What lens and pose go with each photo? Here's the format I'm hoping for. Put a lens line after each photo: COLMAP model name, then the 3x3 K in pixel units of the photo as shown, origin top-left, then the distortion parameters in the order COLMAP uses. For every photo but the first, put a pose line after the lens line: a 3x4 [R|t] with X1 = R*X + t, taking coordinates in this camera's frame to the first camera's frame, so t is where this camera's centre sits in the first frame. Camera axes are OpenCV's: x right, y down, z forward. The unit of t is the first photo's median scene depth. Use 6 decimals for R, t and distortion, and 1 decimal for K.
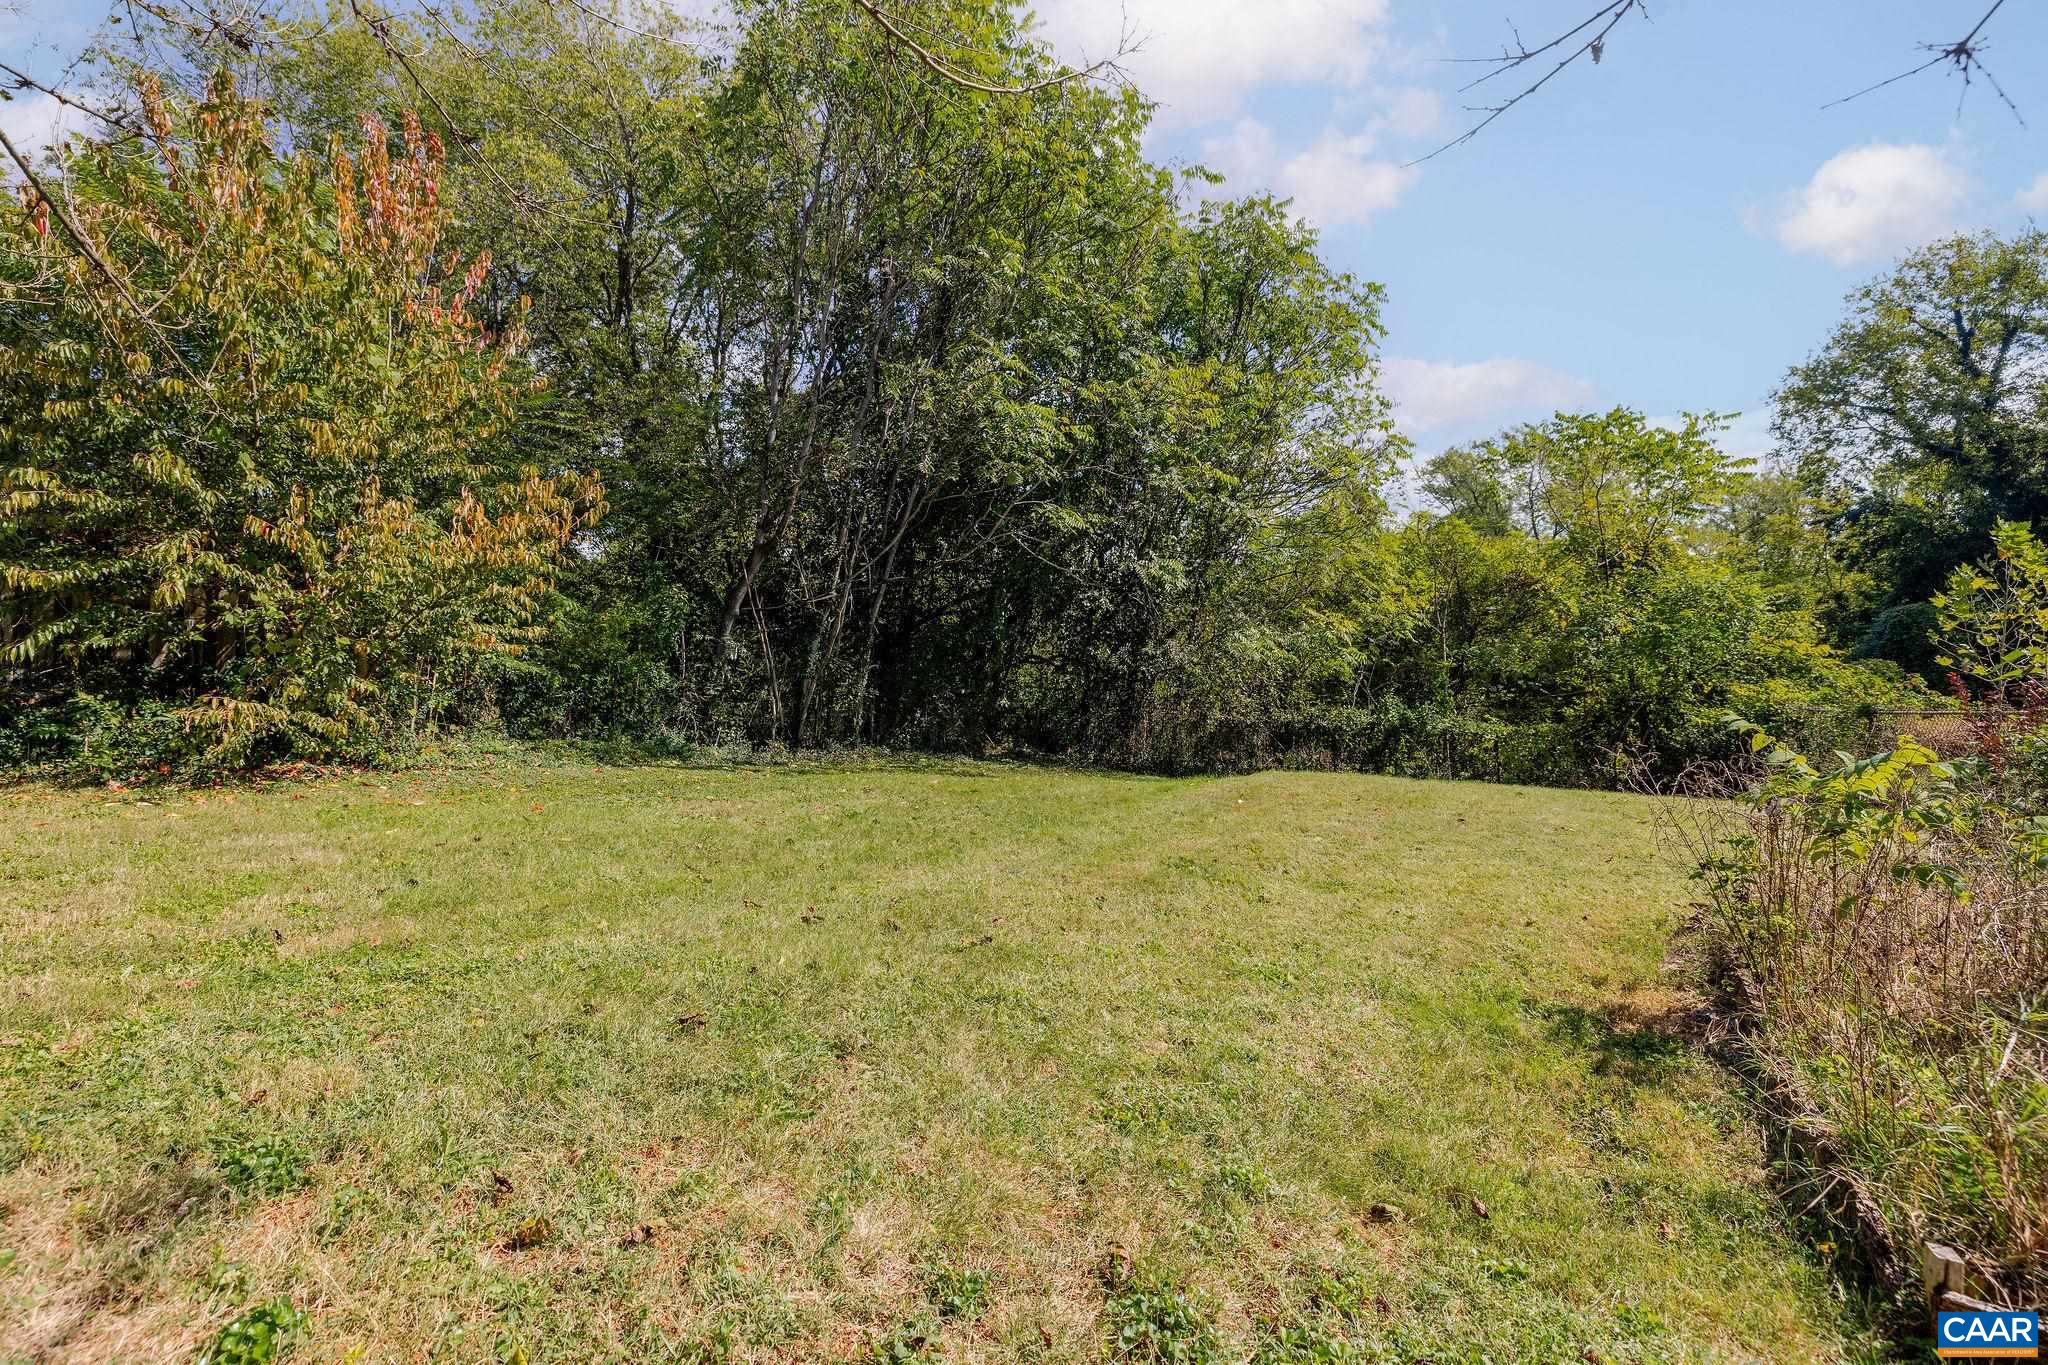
lens RADIAL K [[866.4, 0, 1009.9], [0, 866.4, 661.3], [0, 0, 1]] dist [0.001368, 0.000525]
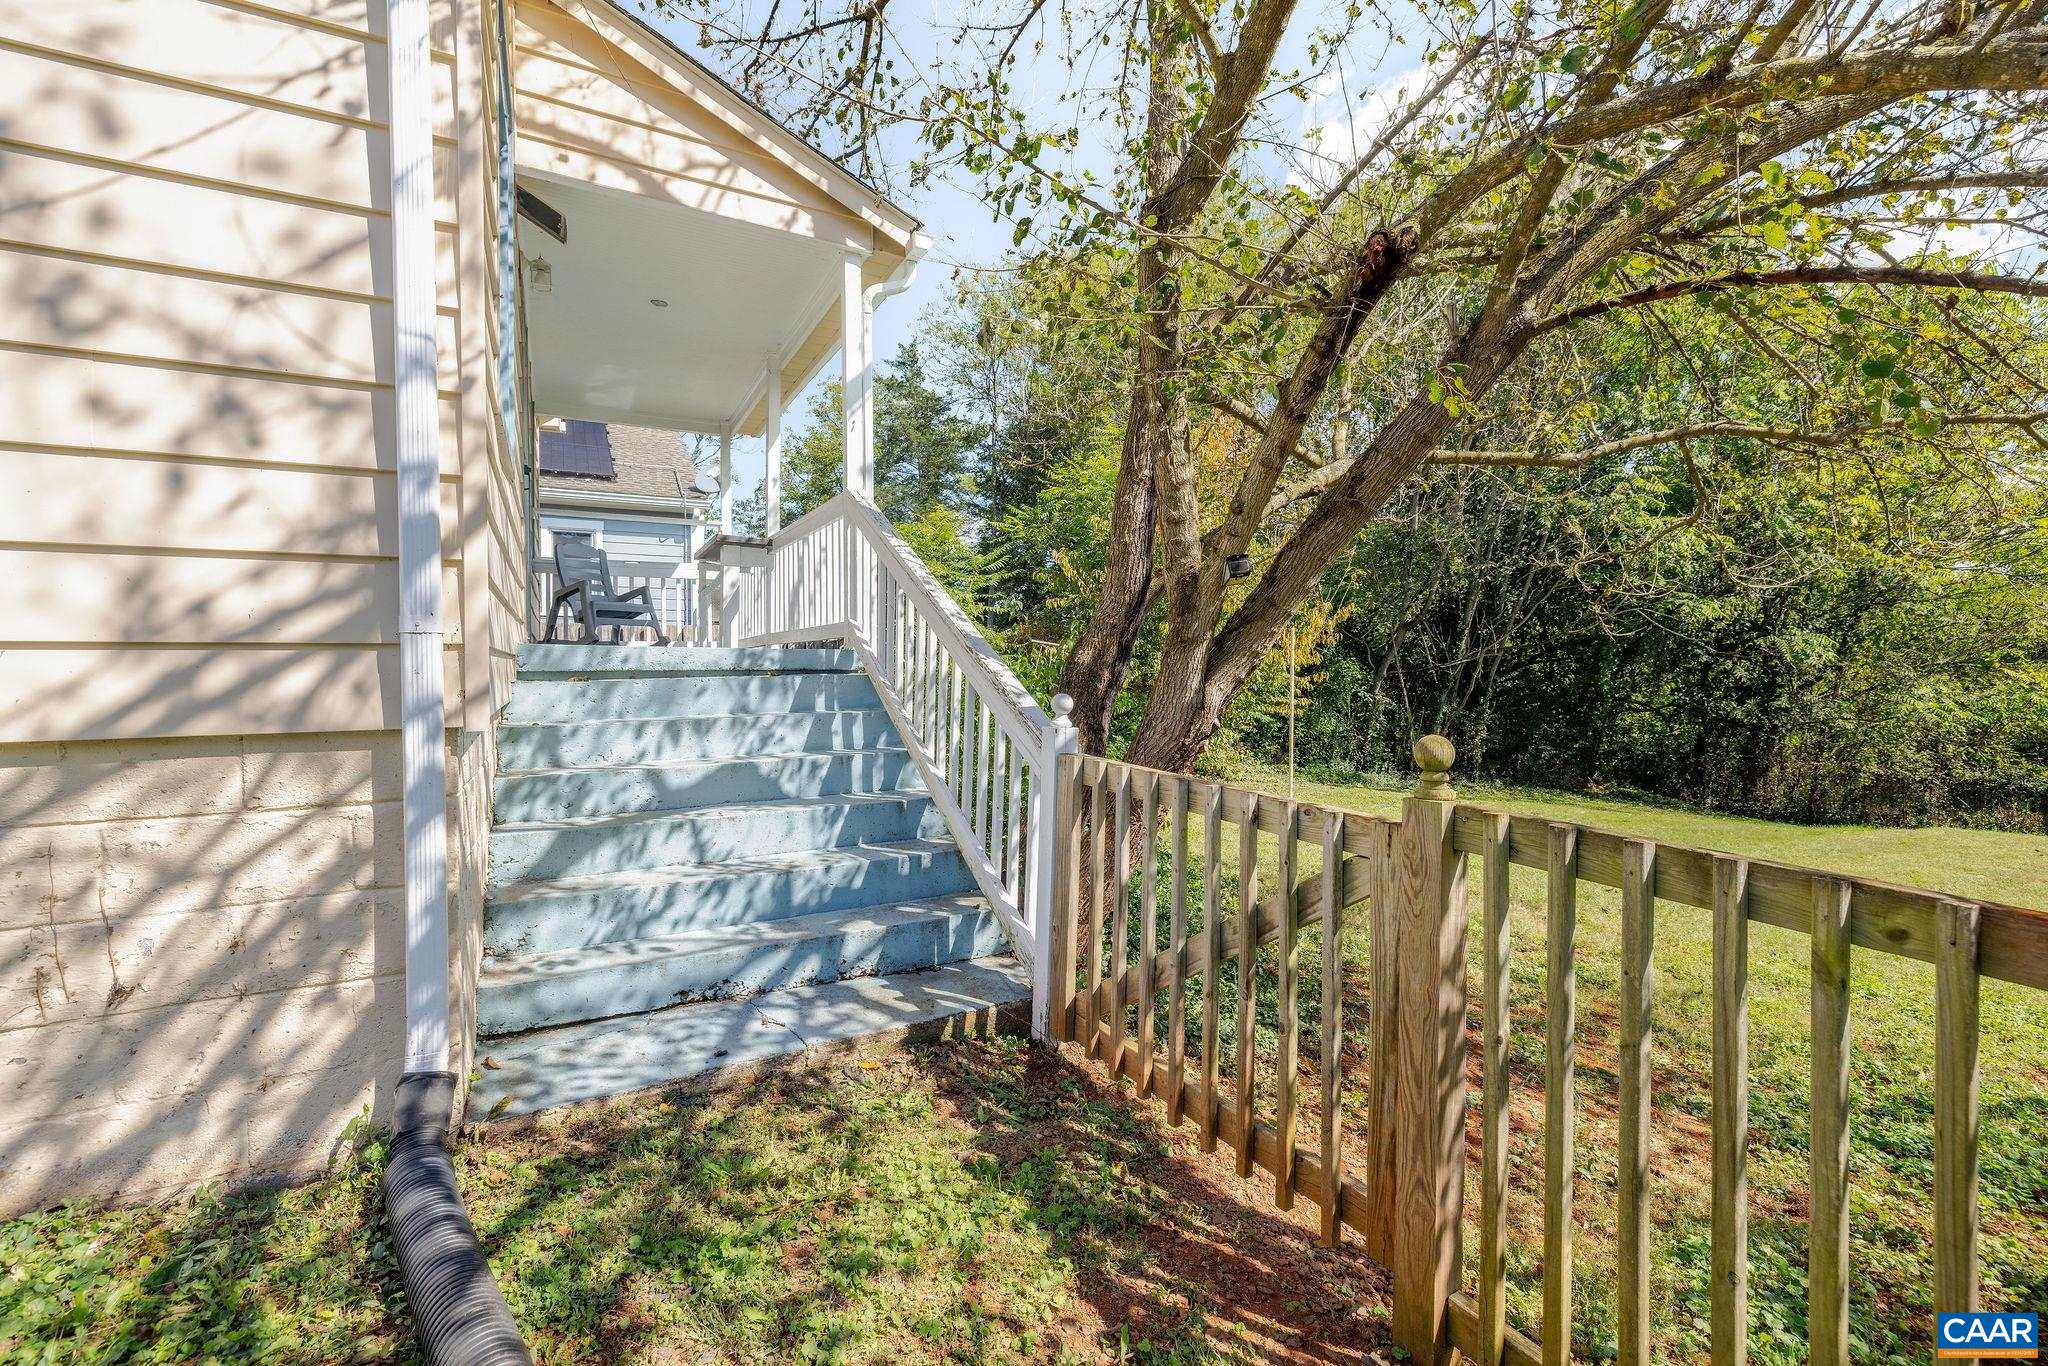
lens RADIAL K [[866.4, 0, 1006.5], [0, 866.4, 673.3], [0, 0, 1]] dist [0.001368, 0.000525]
pose [[0.854535, -0.002033, -0.519390, -0.094989], [-0.002161, 0.999970, -0.007469, -0.038818], [0.519390, 0.007505, 0.854505, -0.376044]]
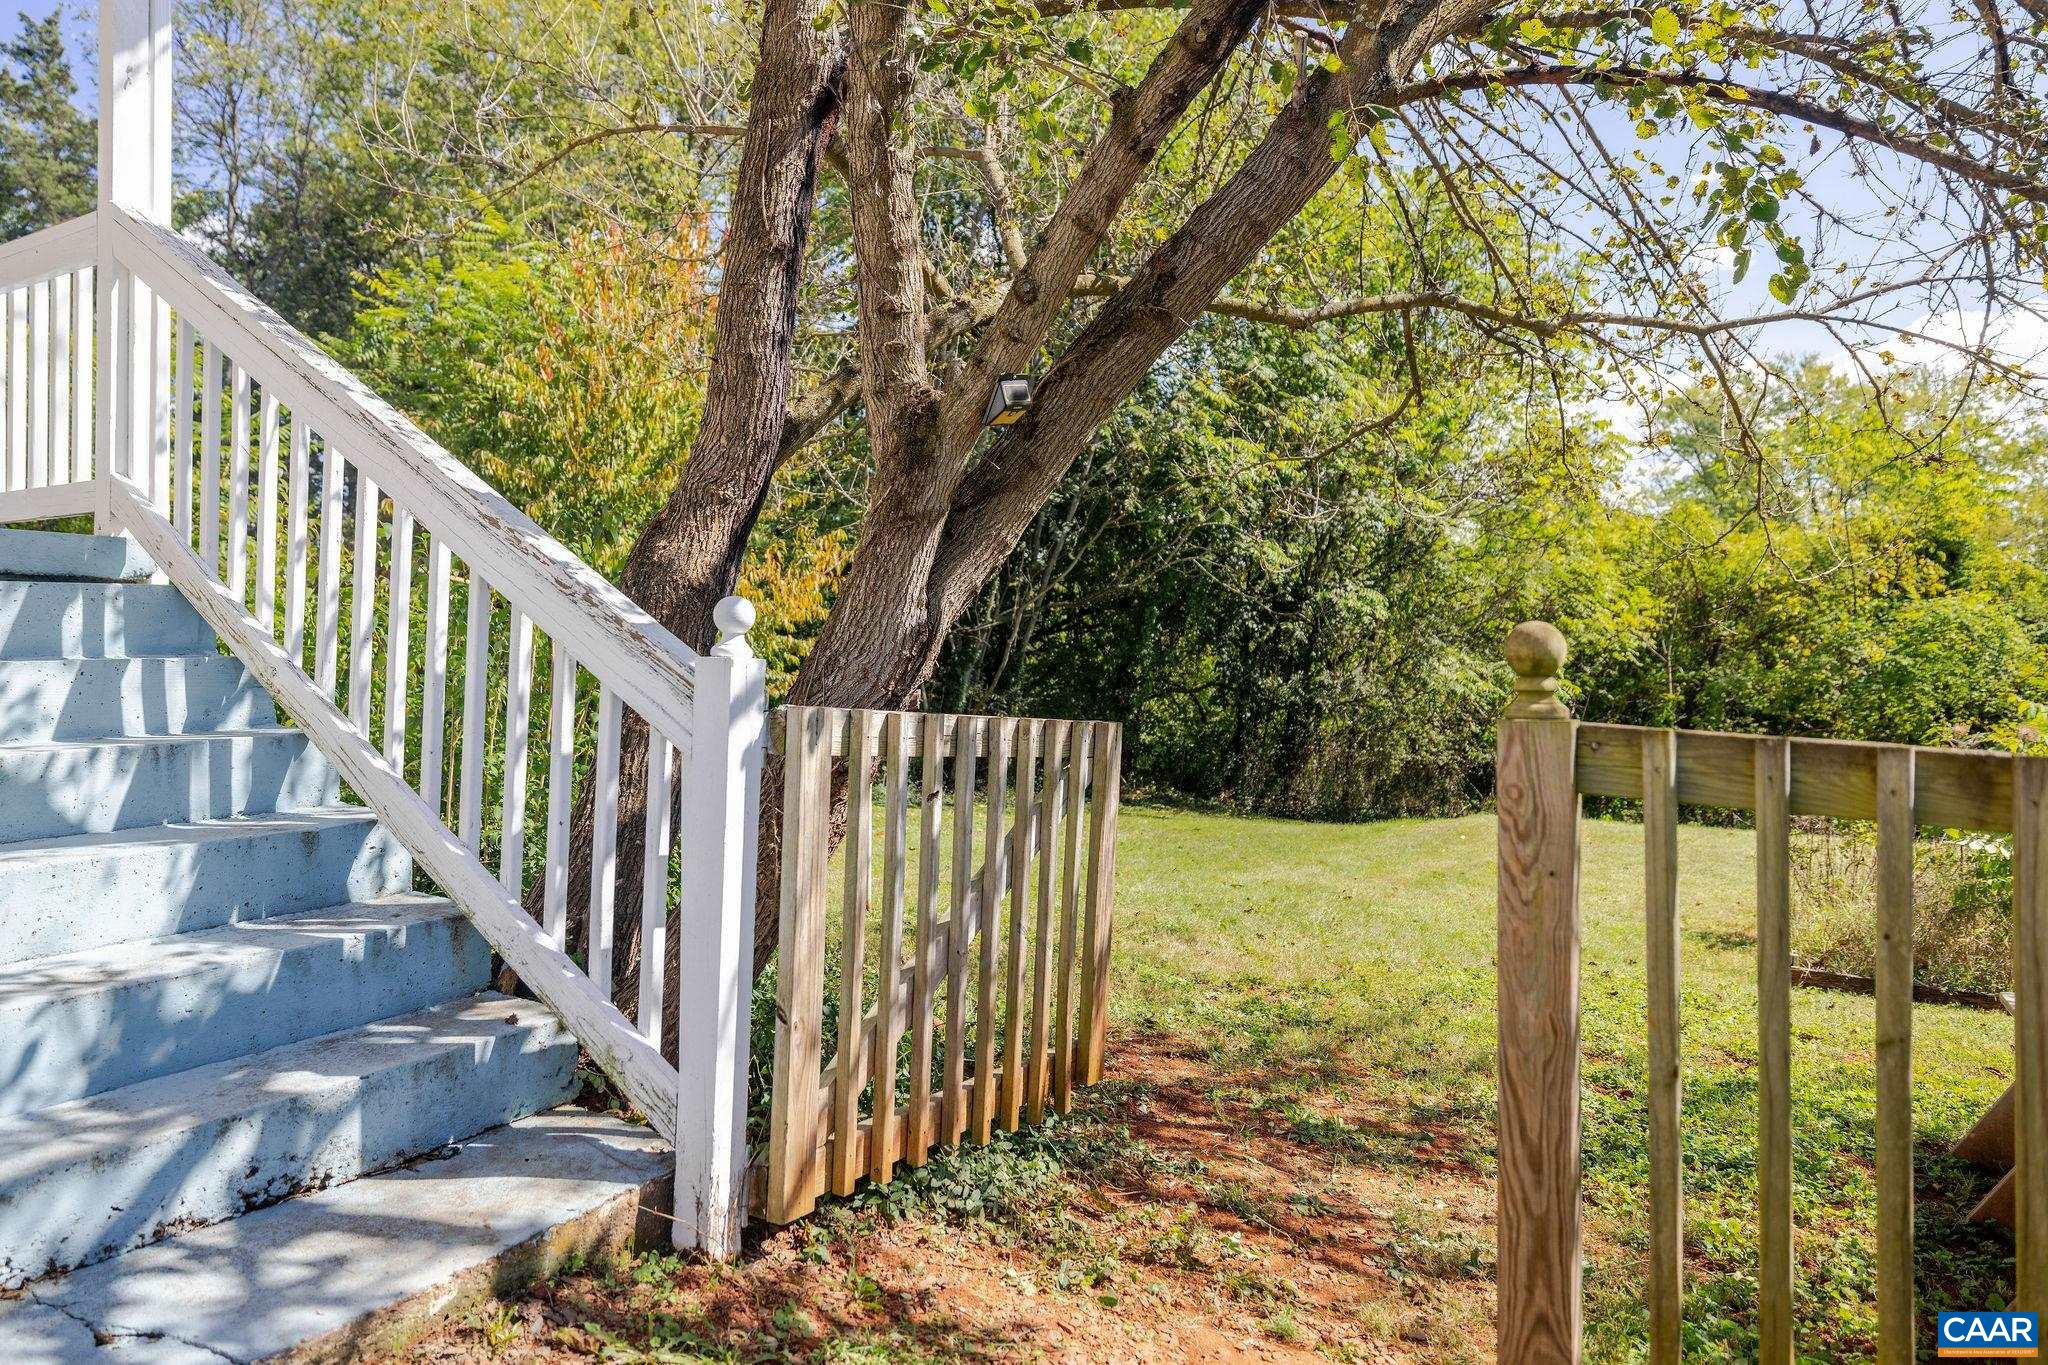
lens RADIAL K [[1354.5, 0, 945.0], [0, 1354.5, 657.9], [0, 0, 1]] dist [-0.020976, 0.008516]
pose [[0.998953, 0.001924, -0.045698, -0.156922], [-0.002143, 0.999986, -0.004744, -0.026547], [0.045688, 0.004837, 0.998944, -0.366561]]
